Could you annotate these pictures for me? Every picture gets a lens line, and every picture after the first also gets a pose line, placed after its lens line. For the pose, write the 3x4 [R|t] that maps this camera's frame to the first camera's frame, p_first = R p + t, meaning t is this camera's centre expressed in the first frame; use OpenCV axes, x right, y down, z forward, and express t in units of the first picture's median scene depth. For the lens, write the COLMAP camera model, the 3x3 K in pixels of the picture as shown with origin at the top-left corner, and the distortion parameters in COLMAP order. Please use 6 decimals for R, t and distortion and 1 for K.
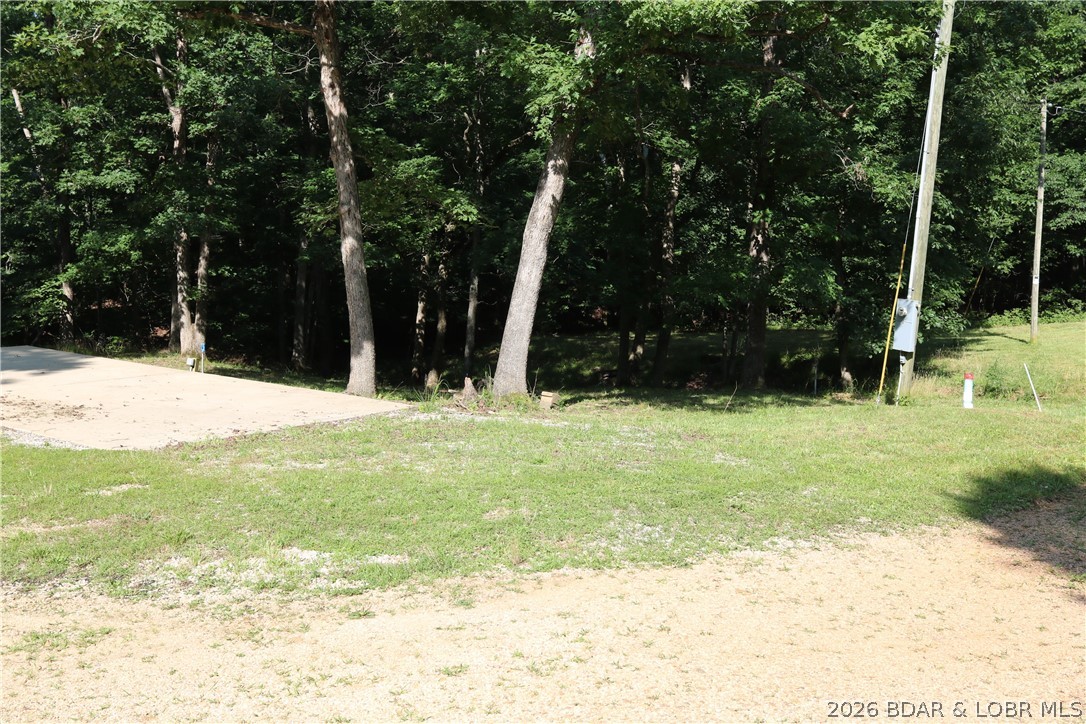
lens RADIAL K [[1209.4, 0, 536.2], [0, 1209.4, 359.1], [0, 0, 1]] dist [-0.067205, 0.000000]
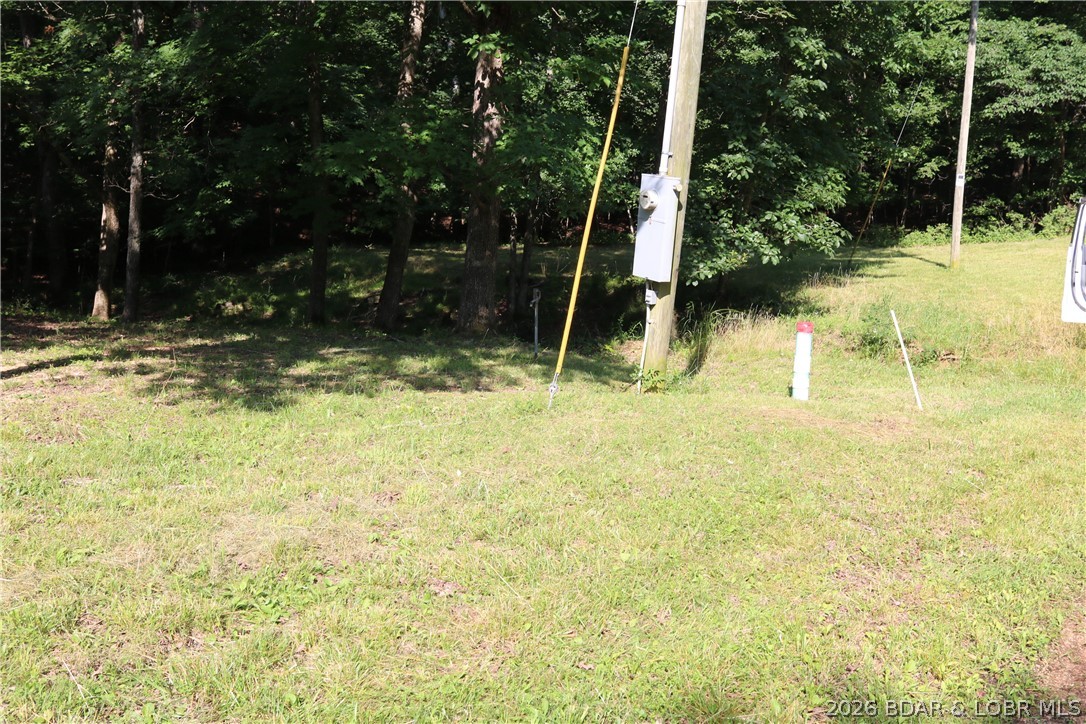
lens RADIAL K [[1209.4, 0, 548.8], [0, 1209.4, 366.3], [0, 0, 1]] dist [-0.067205, 0.000000]
pose [[0.998571, 0.011075, 0.052287, 0.127266], [-0.014960, 0.997109, 0.074498, -0.004171], [-0.051311, -0.075173, 0.995849, 0.270713]]
